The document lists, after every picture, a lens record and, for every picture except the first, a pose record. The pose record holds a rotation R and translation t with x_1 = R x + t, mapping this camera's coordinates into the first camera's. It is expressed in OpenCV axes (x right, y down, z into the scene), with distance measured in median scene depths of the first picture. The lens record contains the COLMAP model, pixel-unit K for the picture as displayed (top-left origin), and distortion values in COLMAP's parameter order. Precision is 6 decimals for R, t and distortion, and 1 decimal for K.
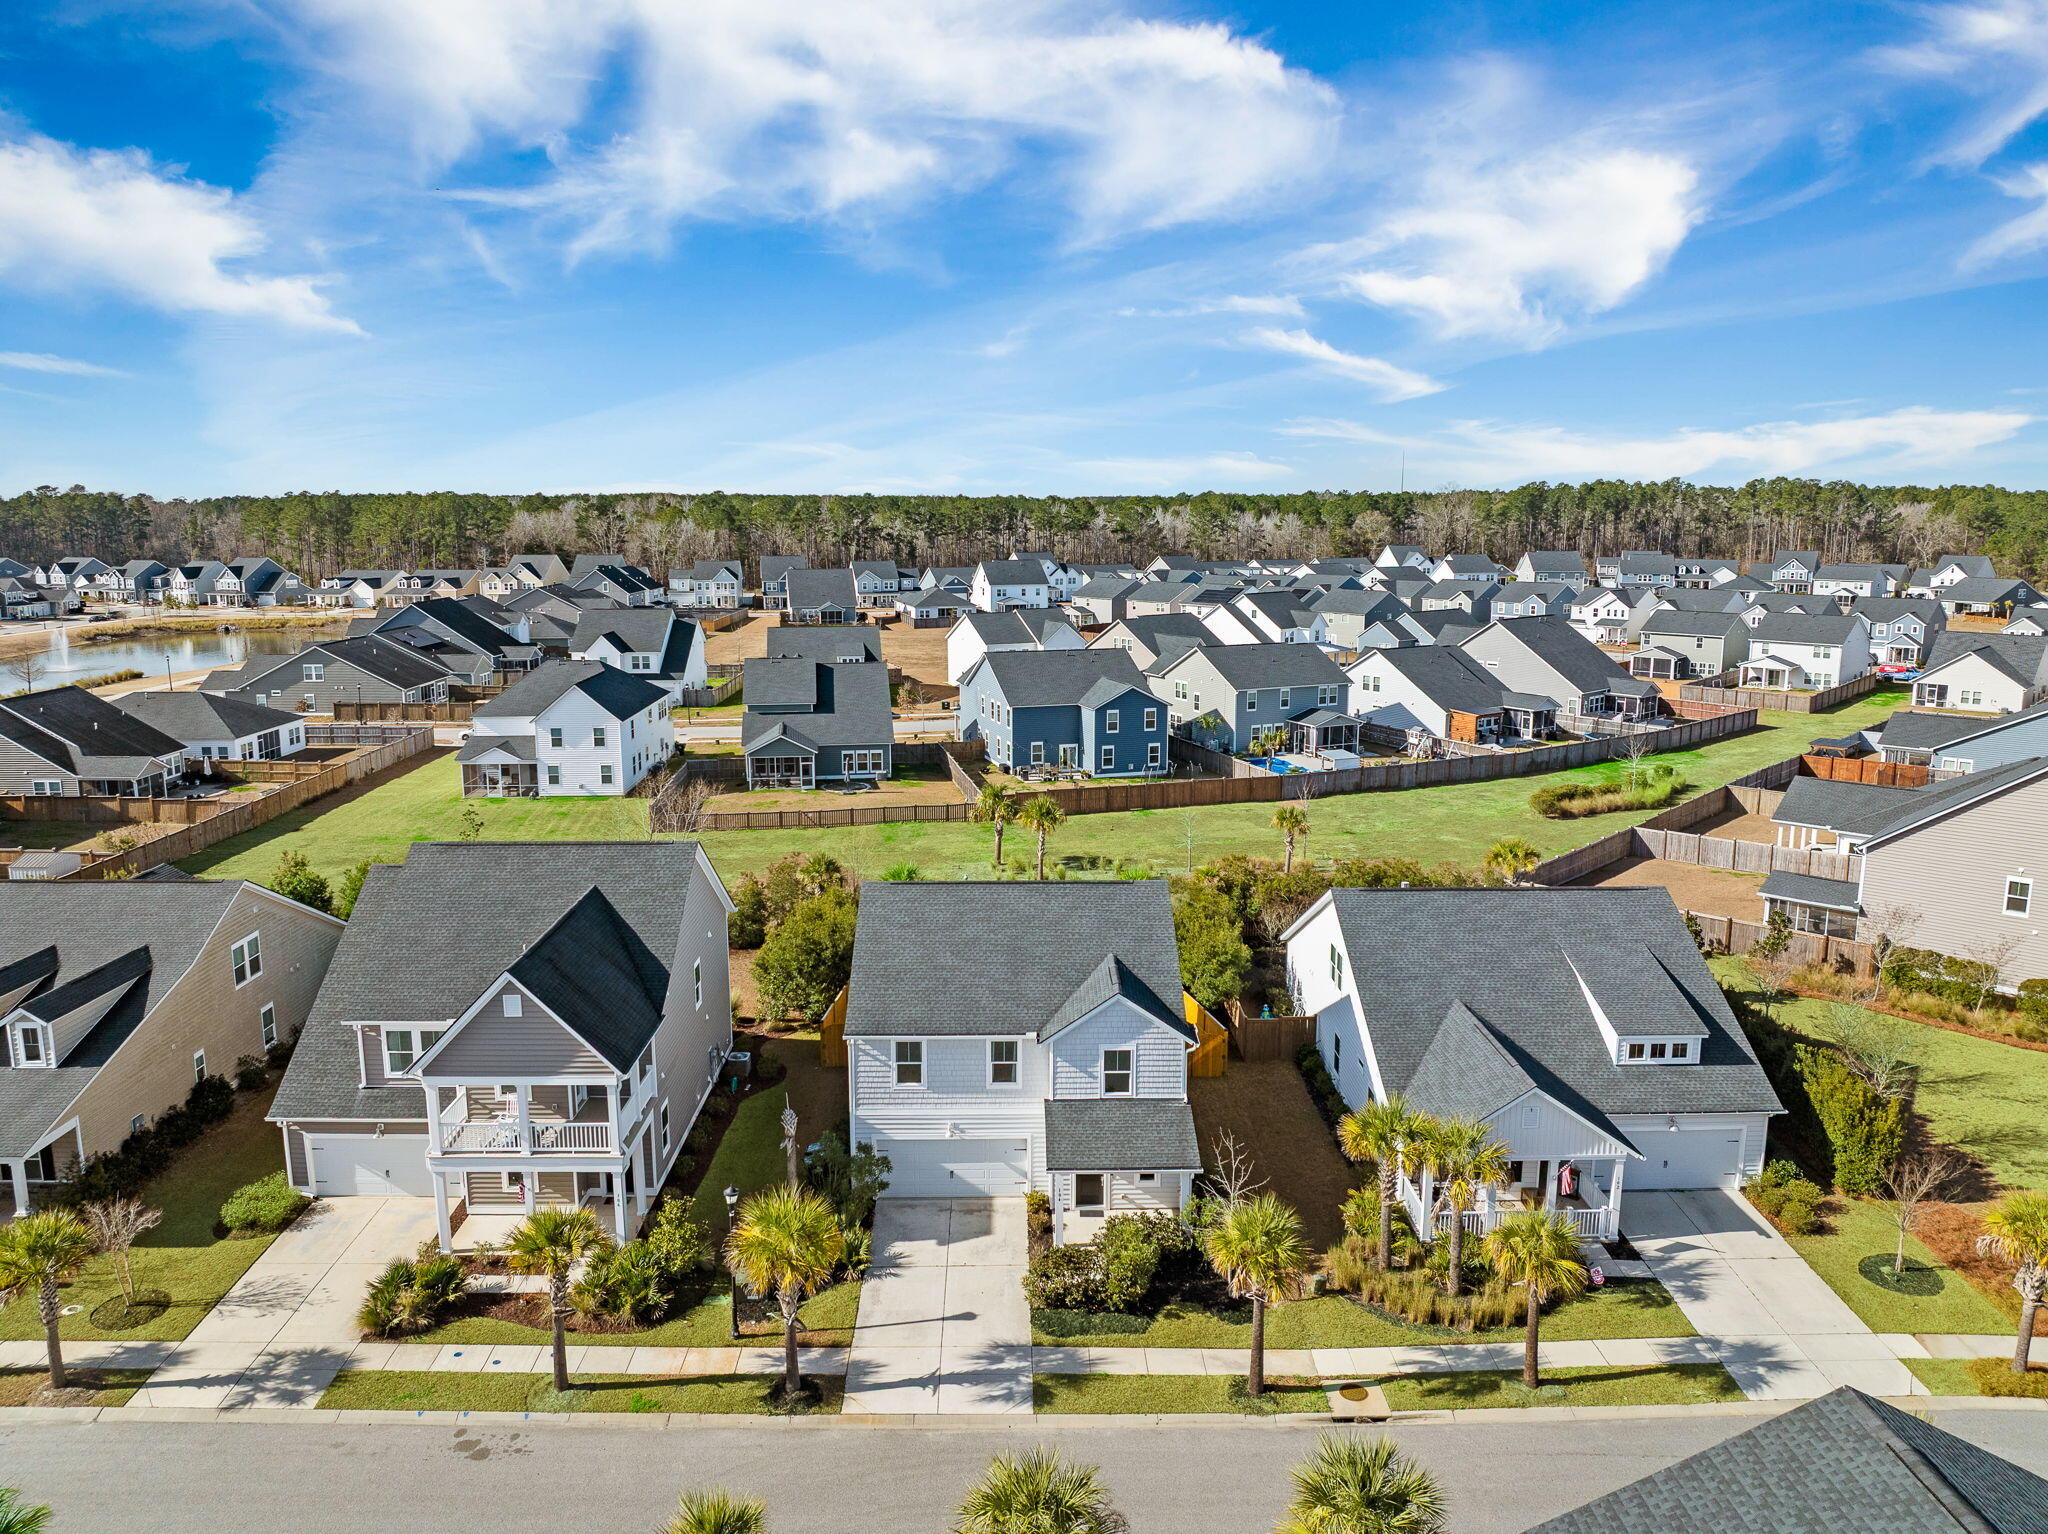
lens RADIAL K [[1442.7, 0, 1024.0], [0, 1442.7, 767.0], [0, 0, 1]] dist [-0.040562, 0.007968]
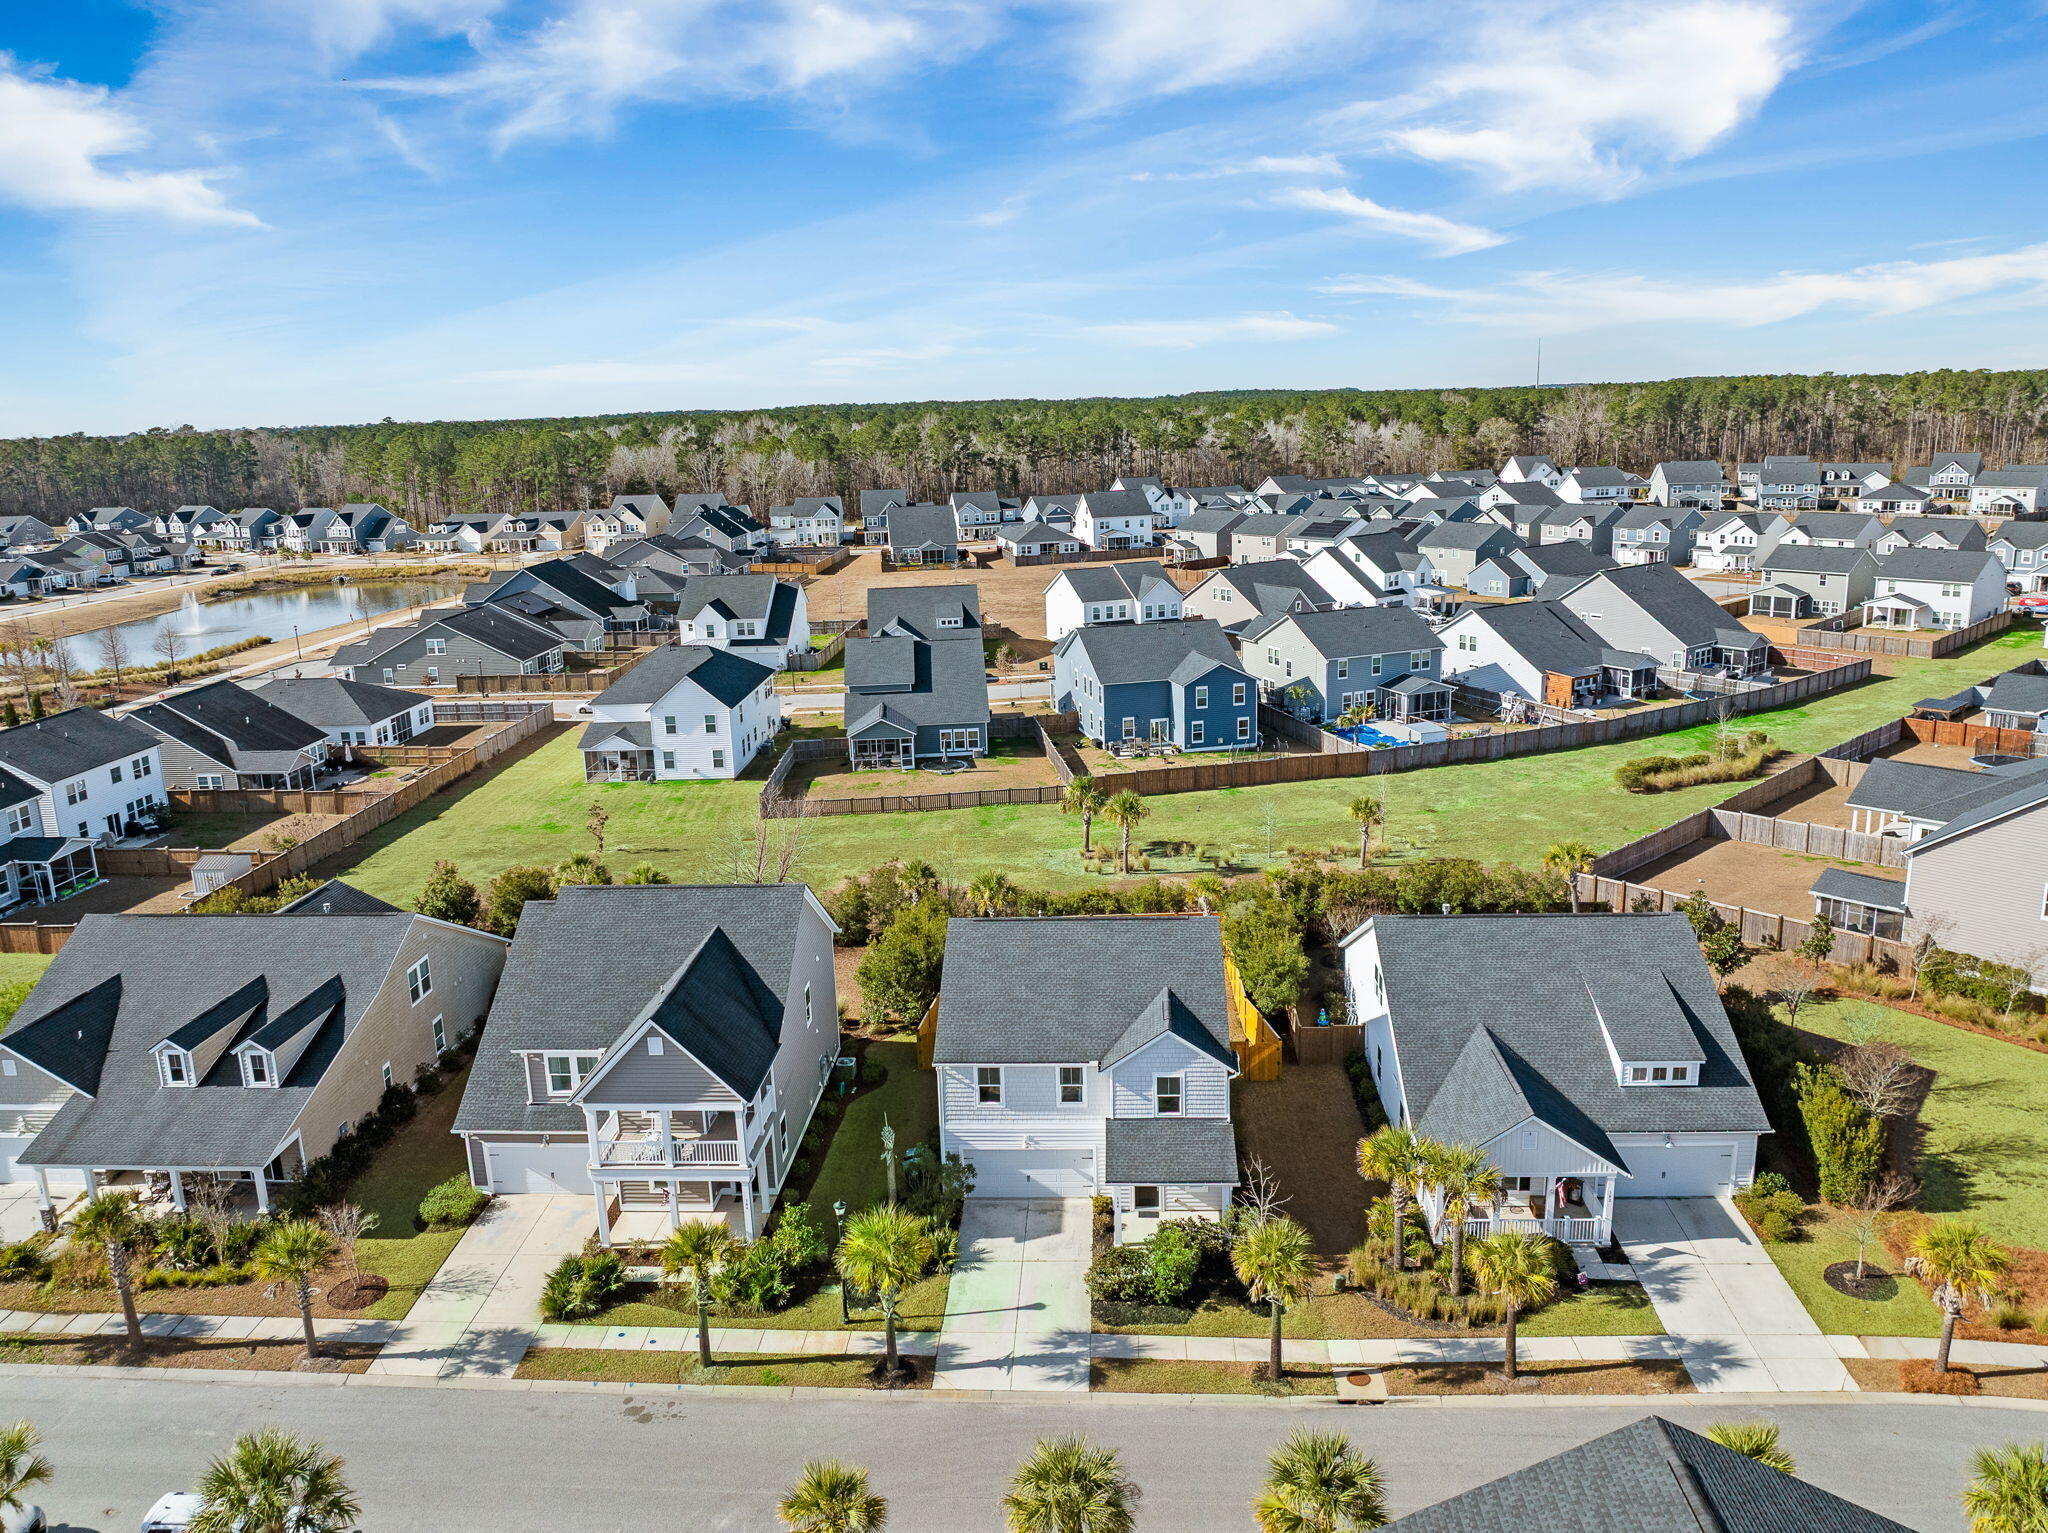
lens RADIAL K [[1502.1, 0, 1024.0], [0, 1502.1, 766.5], [0, 0, 1]] dist [-0.031117, -0.012066]
pose [[0.996875, -0.012622, -0.077984, 0.022577], [0.017366, 0.998020, 0.060450, -0.061418], [0.077067, -0.061616, 0.995120, -0.091970]]
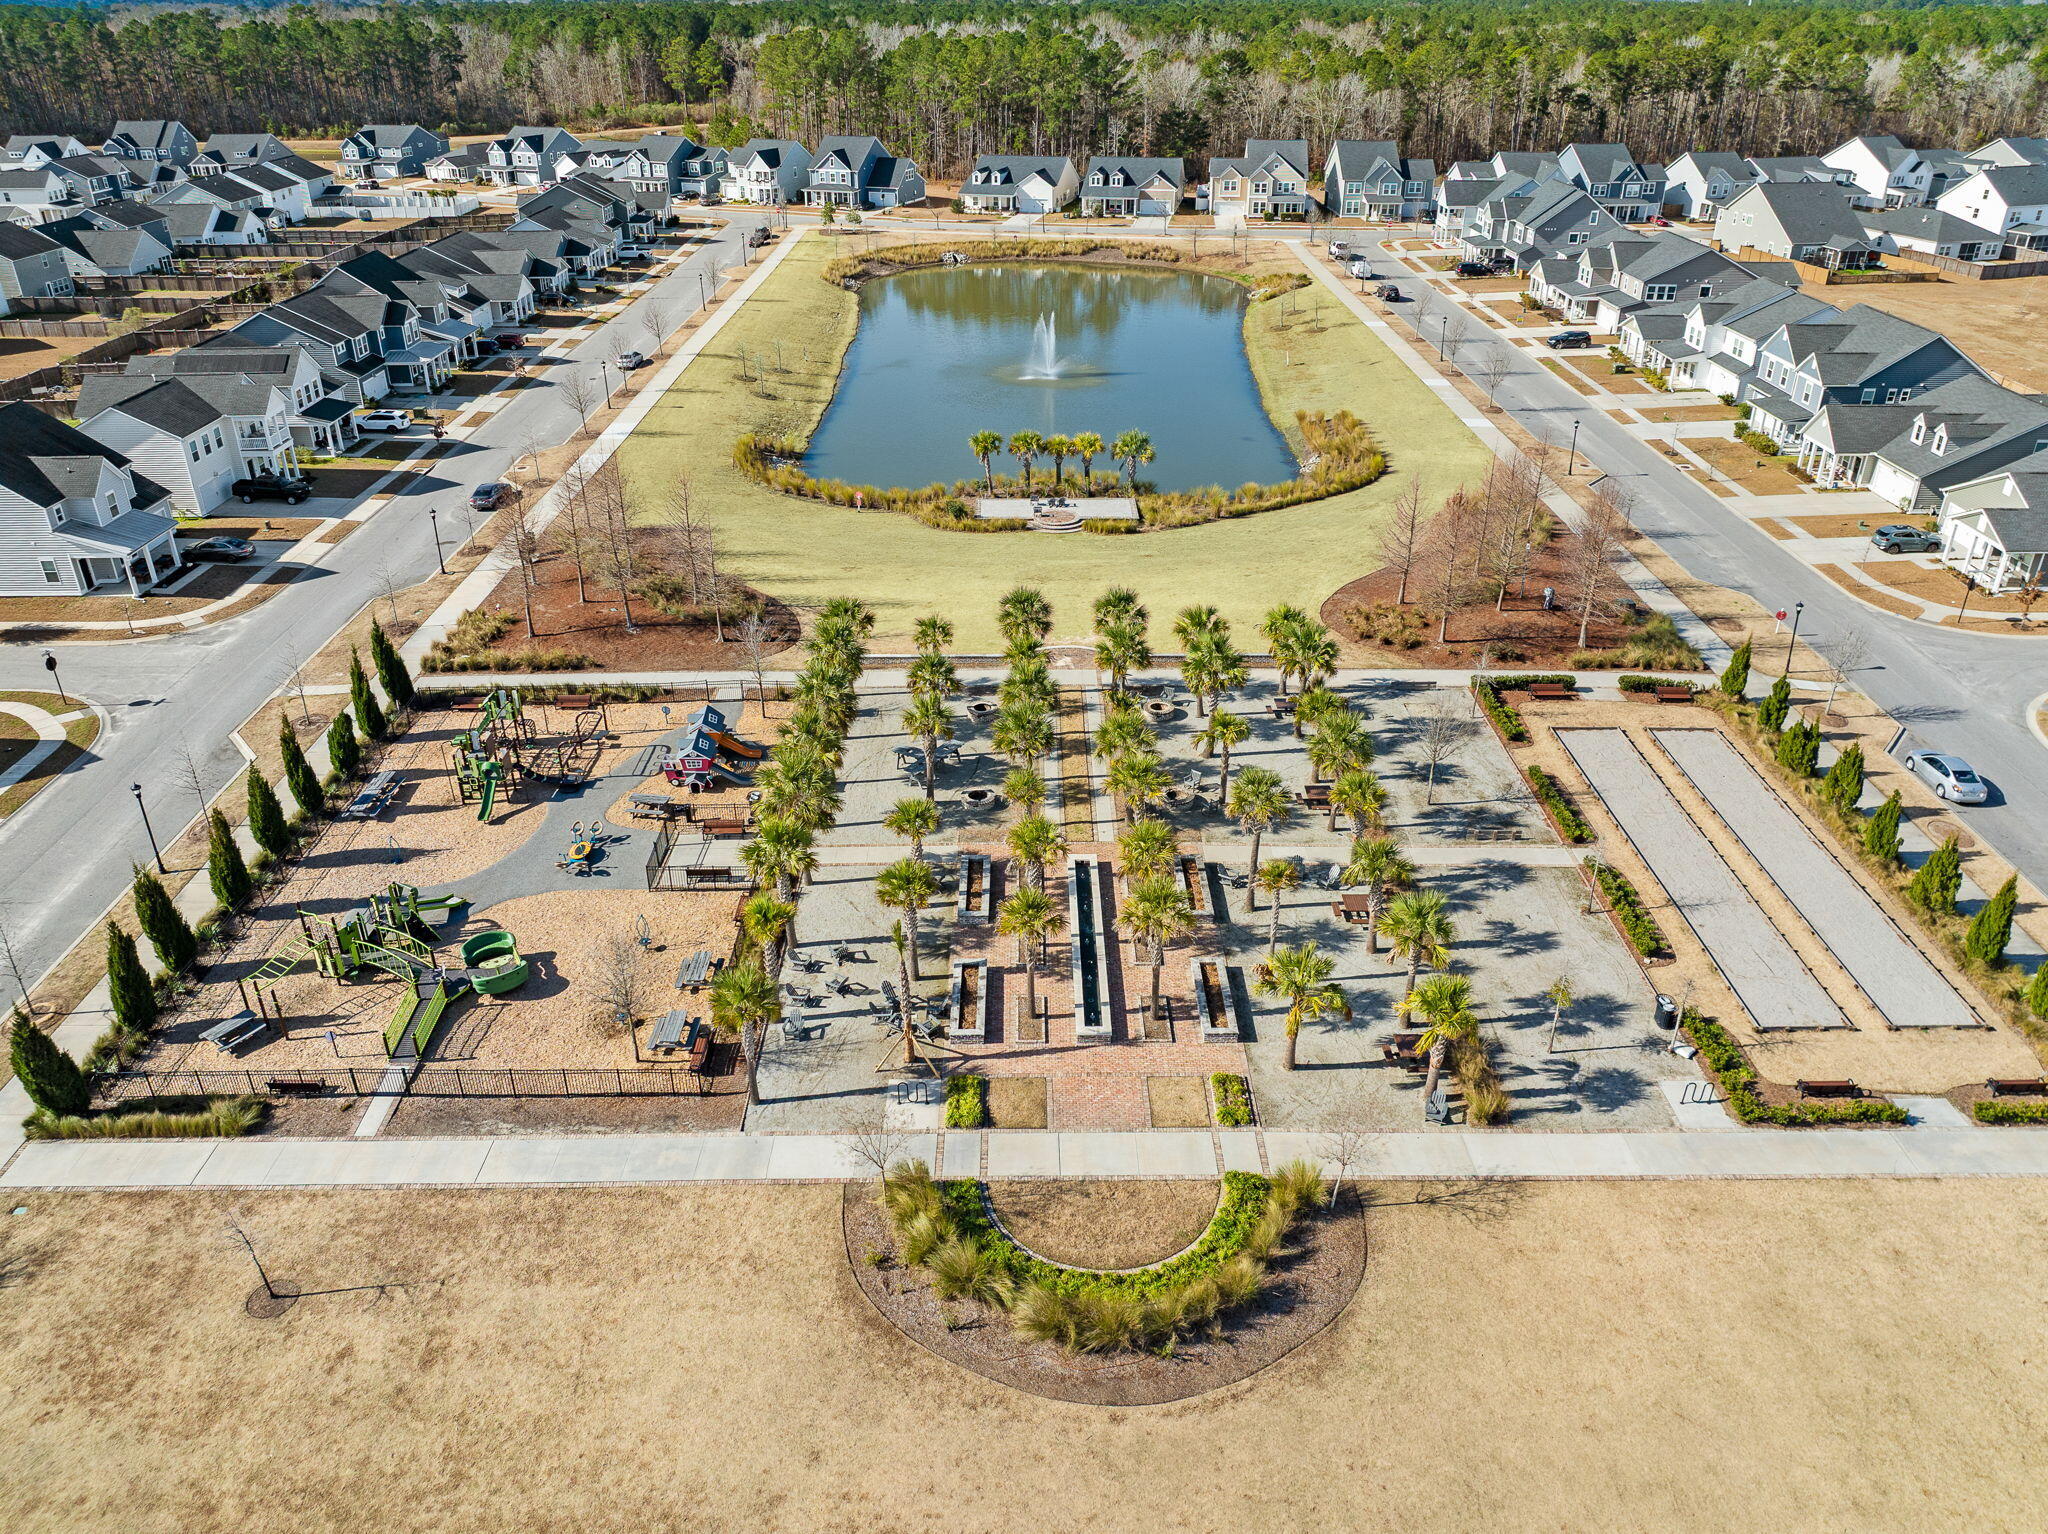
lens RADIAL K [[1442.7, 0, 1024.0], [0, 1442.7, 767.0], [0, 0, 1]] dist [-0.040562, 0.007968]
pose [[0.999923, 0.002283, -0.012194, -1.591110], [0.001672, 0.949140, 0.314851, -0.250744], [0.012293, -0.314848, 0.949063, 0.687013]]
